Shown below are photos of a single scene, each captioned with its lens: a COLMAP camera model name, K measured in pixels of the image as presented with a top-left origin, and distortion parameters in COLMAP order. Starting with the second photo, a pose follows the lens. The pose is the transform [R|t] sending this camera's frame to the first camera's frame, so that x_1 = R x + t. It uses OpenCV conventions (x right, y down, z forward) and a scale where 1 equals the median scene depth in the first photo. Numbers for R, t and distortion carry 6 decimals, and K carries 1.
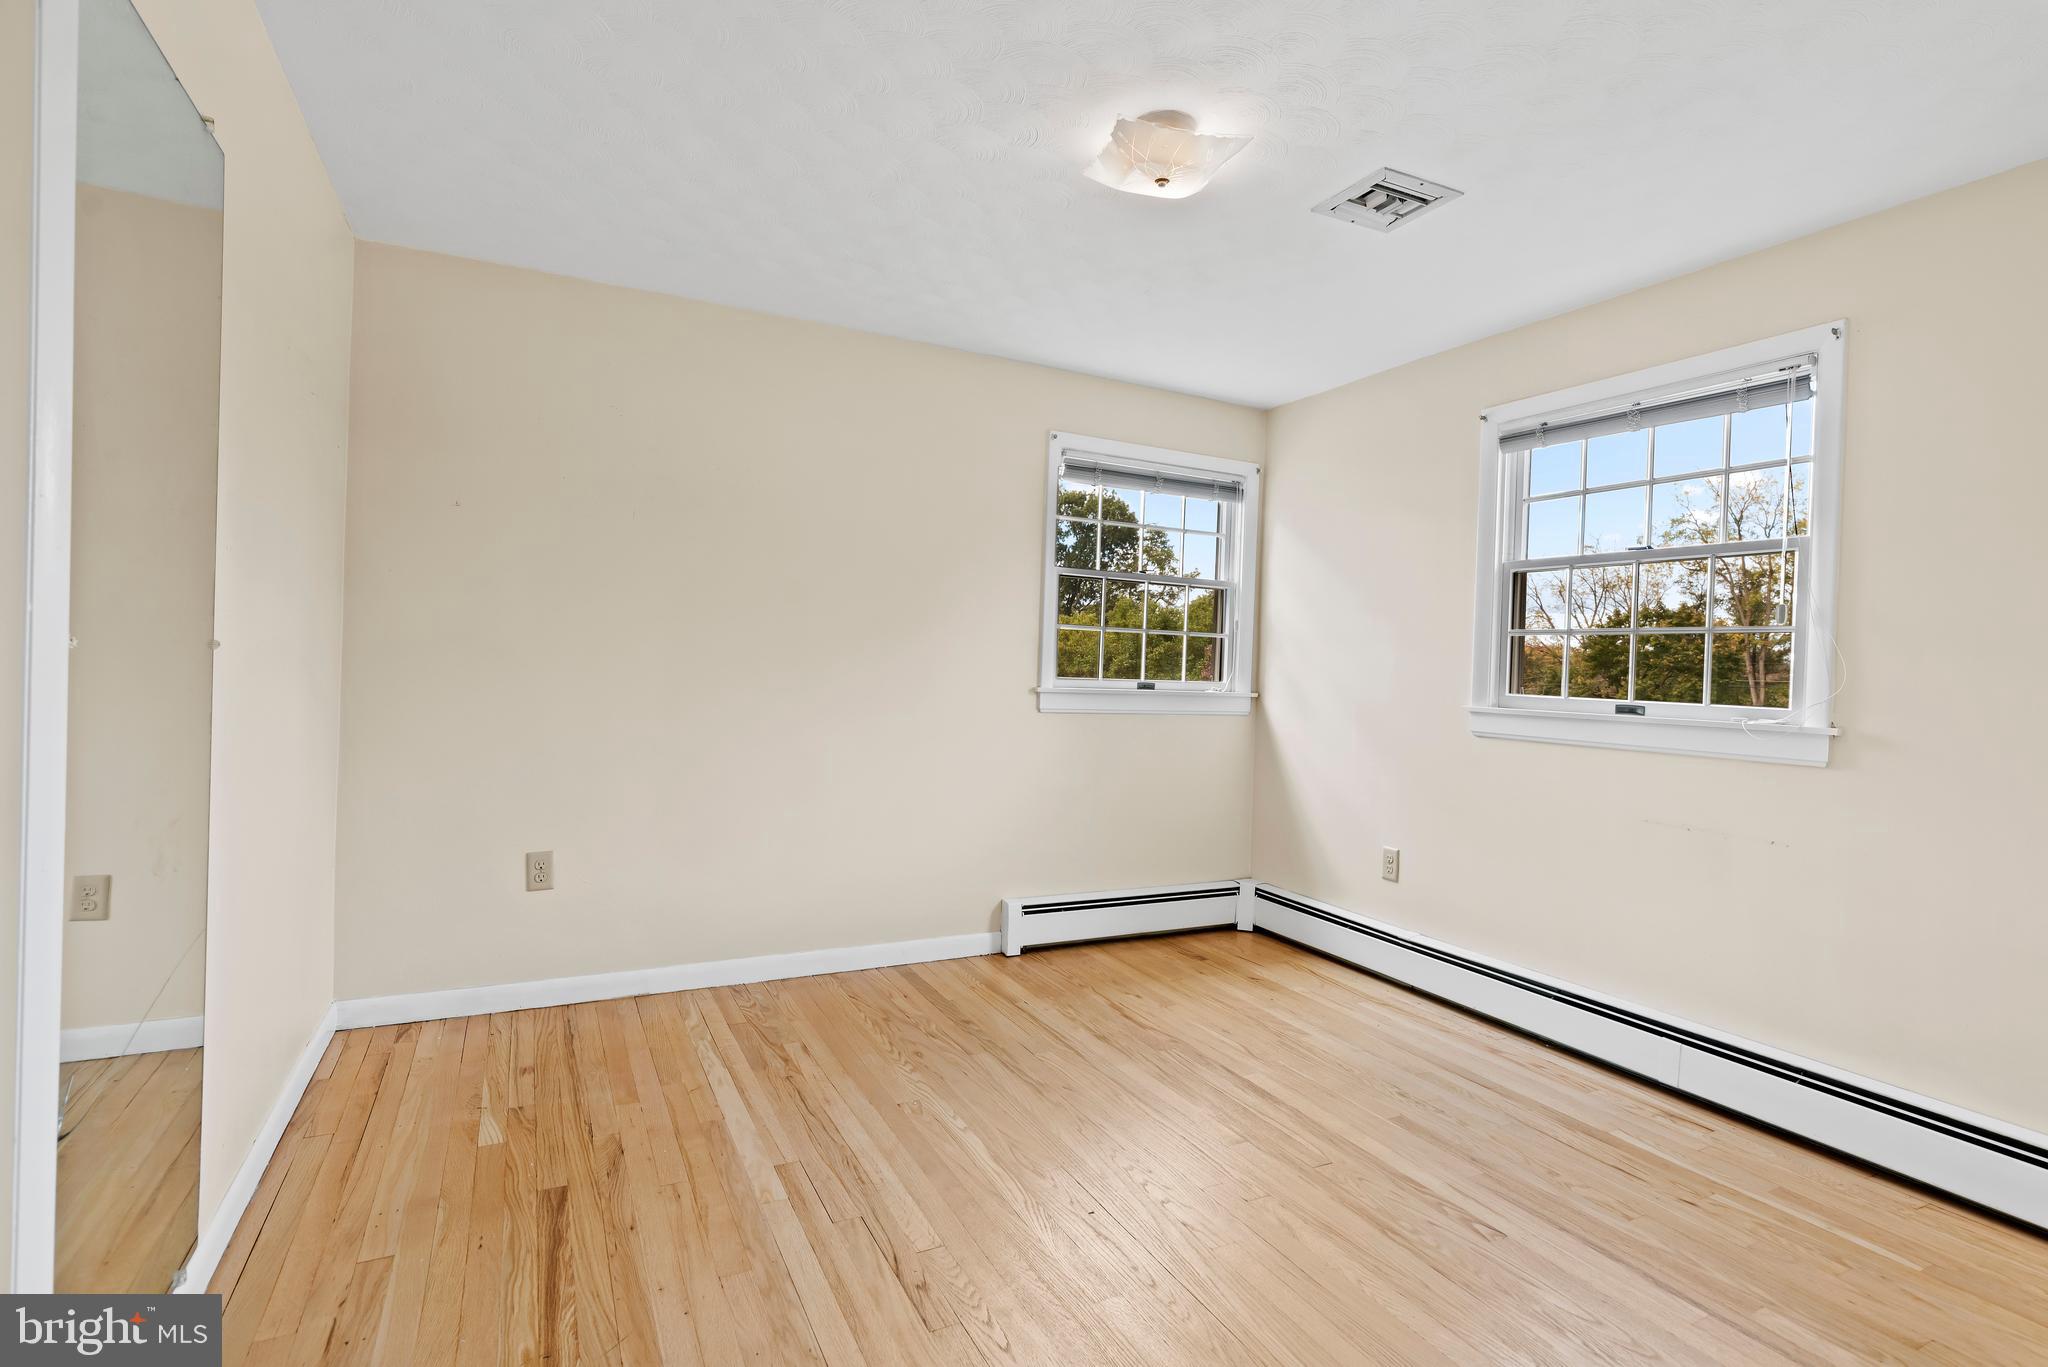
lens RADIAL K [[994.4, 0, 1014.2], [0, 994.4, 674.2], [0, 0, 1]] dist [0.002949, 0.000655]
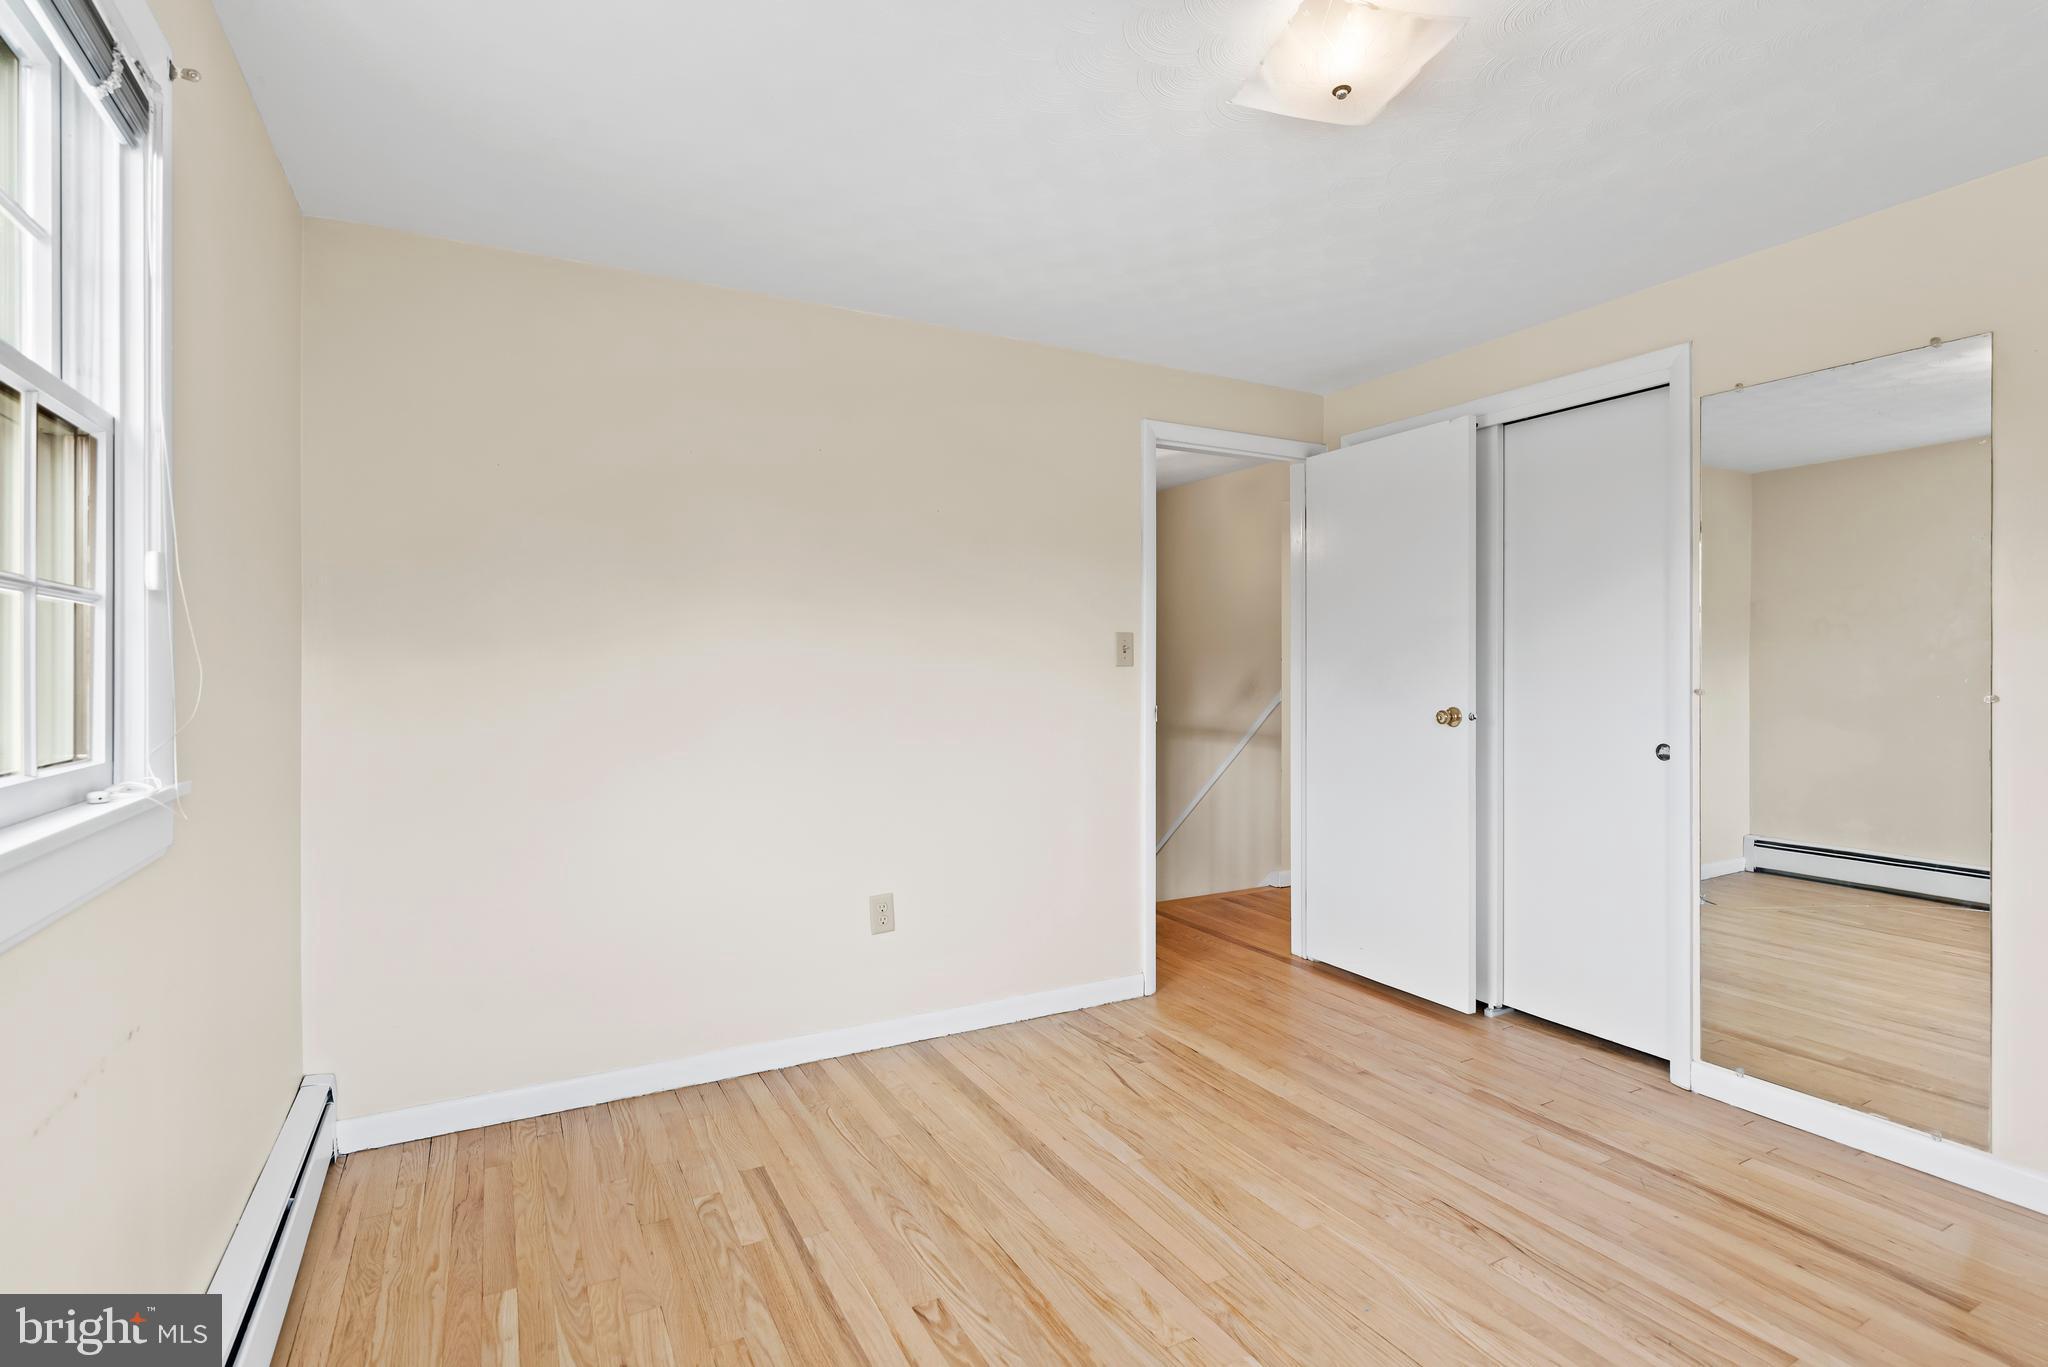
lens RADIAL K [[994.4, 0, 1031.2], [0, 994.4, 680.7], [0, 0, 1]] dist [0.002949, 0.000655]
pose [[-0.998754, -0.030484, -0.039518, 0.466318], [-0.031222, 0.999347, 0.018175, -0.032978], [0.038938, 0.019386, -0.999054, 2.021709]]
